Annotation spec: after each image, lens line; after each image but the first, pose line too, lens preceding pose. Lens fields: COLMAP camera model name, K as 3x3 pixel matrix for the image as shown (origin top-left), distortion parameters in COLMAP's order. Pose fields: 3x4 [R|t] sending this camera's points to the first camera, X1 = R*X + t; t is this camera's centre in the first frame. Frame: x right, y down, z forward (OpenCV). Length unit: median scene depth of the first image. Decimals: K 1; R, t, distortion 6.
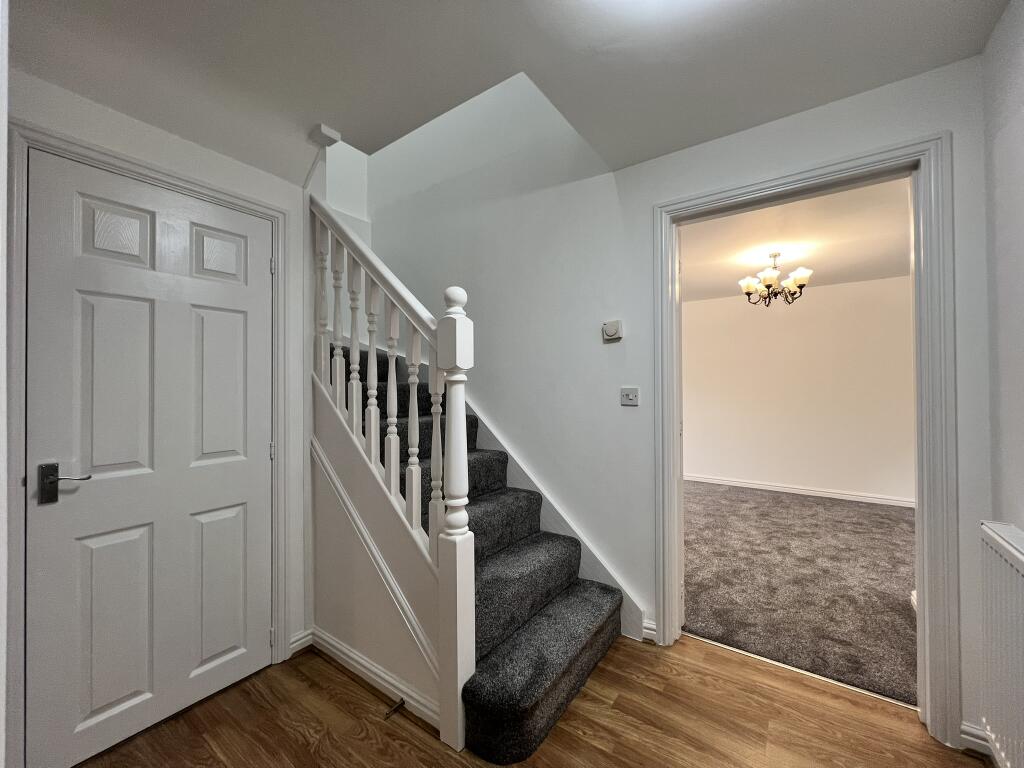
lens RADIAL K [[411.8, 0, 510.7], [0, 411.8, 380.3], [0, 0, 1]] dist [0.001499, 0.000158]
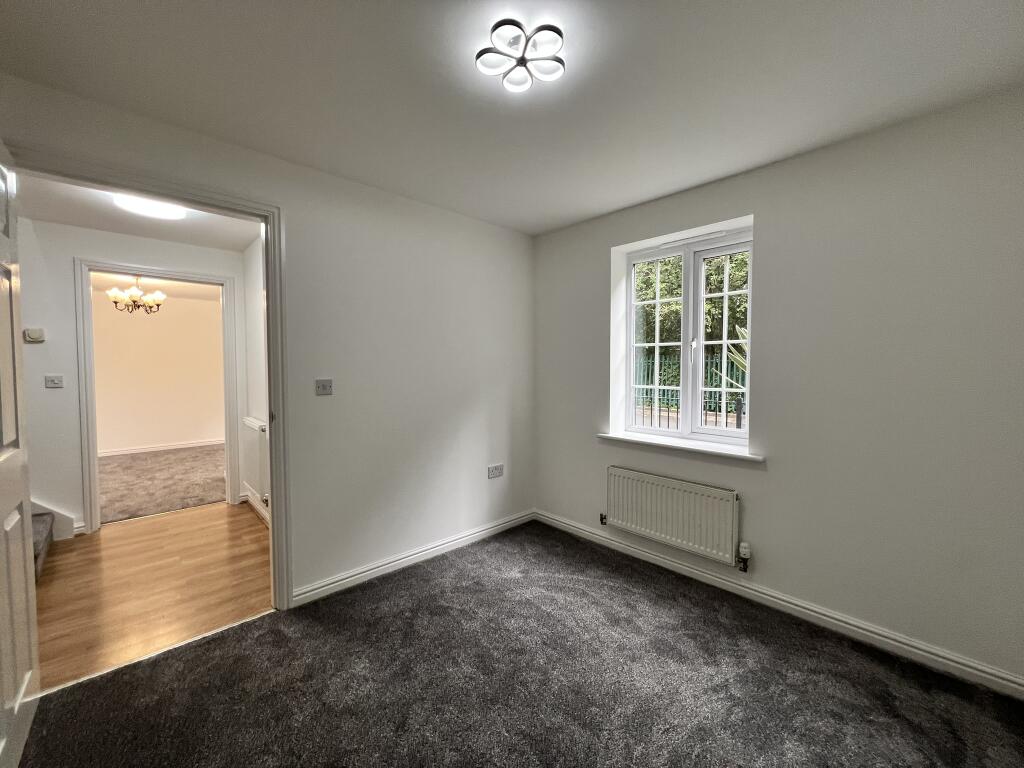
lens RADIAL K [[411.8, 0, 510.7], [0, 411.8, 380.3], [0, 0, 1]] dist [0.001499, 0.000158]
pose [[0.194055, -0.033344, 0.980424, -0.648436], [-0.012292, 0.999261, 0.036418, -0.029687], [-0.980914, -0.019119, 0.193502, -0.681810]]
